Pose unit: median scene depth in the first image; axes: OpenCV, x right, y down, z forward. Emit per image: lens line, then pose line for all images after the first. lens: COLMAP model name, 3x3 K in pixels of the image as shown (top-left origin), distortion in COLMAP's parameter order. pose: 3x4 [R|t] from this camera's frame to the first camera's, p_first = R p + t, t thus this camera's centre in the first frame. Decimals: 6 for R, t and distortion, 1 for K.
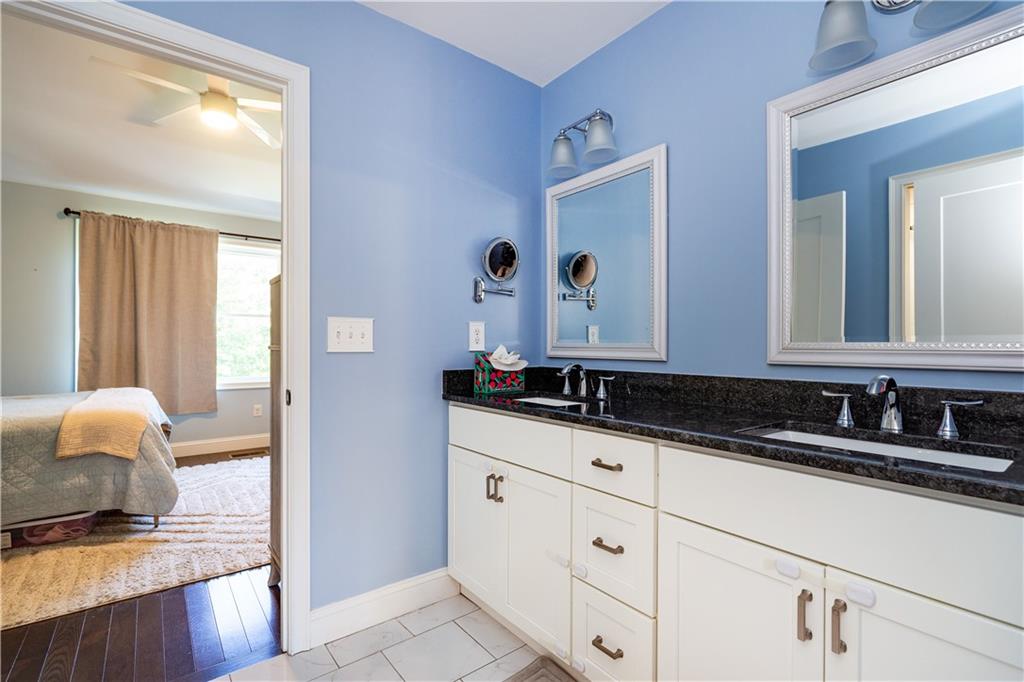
lens RADIAL K [[474.4, 0, 512.0], [0, 474.4, 341.0], [0, 0, 1]] dist [0.000104, 0.000284]
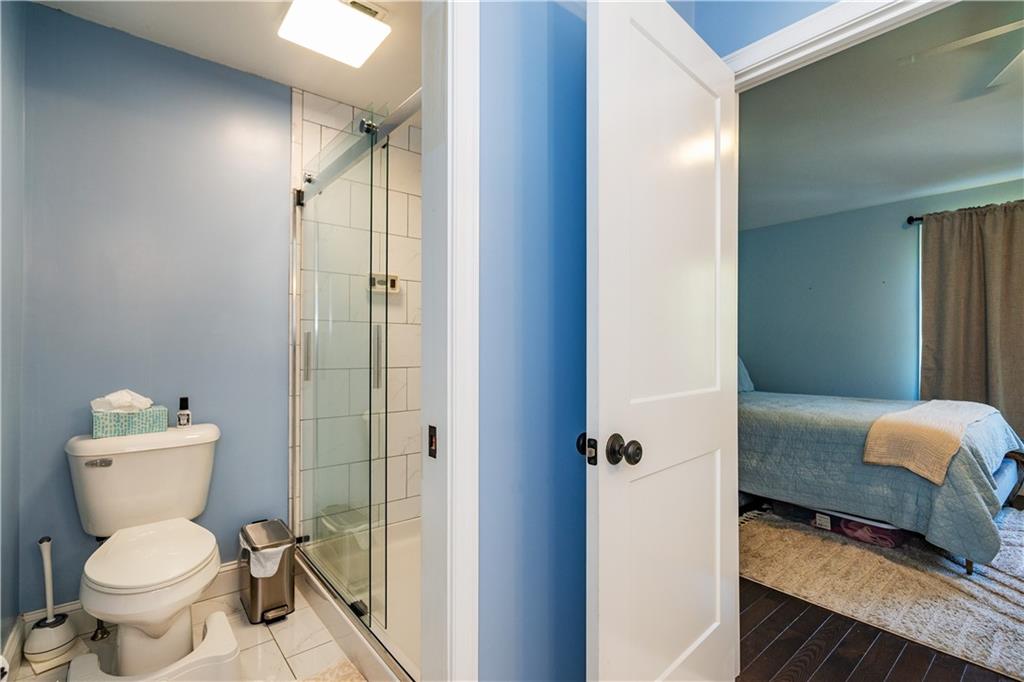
lens RADIAL K [[474.4, 0, 512.0], [0, 474.4, 341.0], [0, 0, 1]] dist [0.000104, 0.000284]
pose [[0.026118, -0.013379, -0.999569, 0.070959], [0.007135, 0.999887, -0.013196, -0.012438], [0.999633, -0.006787, 0.026210, 0.188171]]
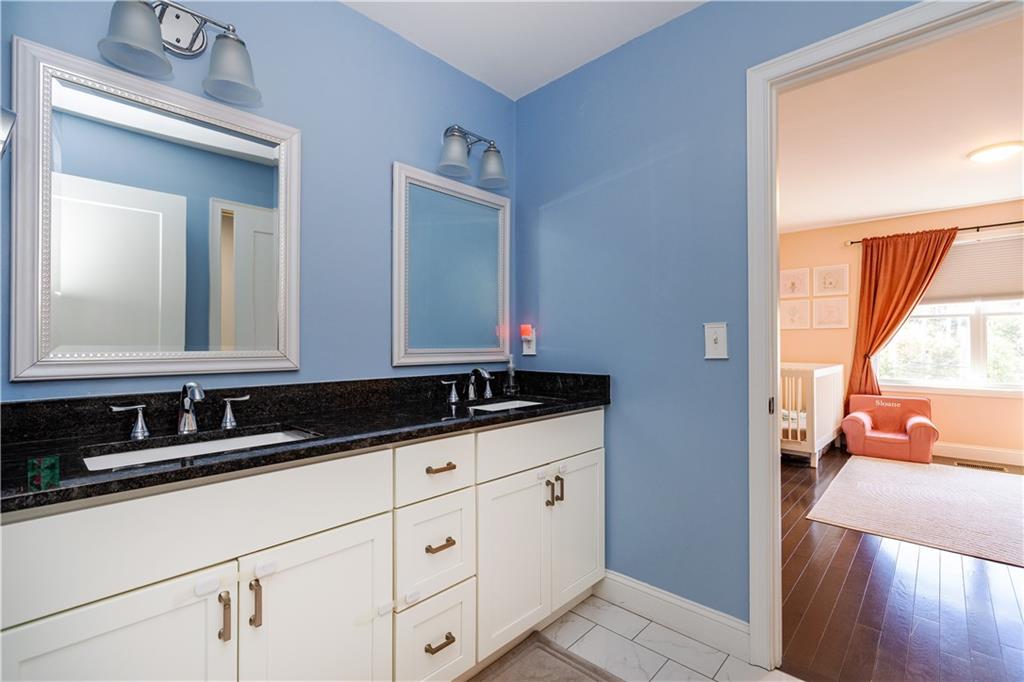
lens RADIAL K [[458.3, 0, 493.2], [0, 458.3, 352.8], [0, 0, 1]] dist [0.000149, 0.000100]
pose [[-0.136721, -0.005162, 0.990596, -1.308586], [0.003863, 0.999976, 0.005744, 0.012163], [-0.990602, 0.004612, -0.136698, 1.676706]]
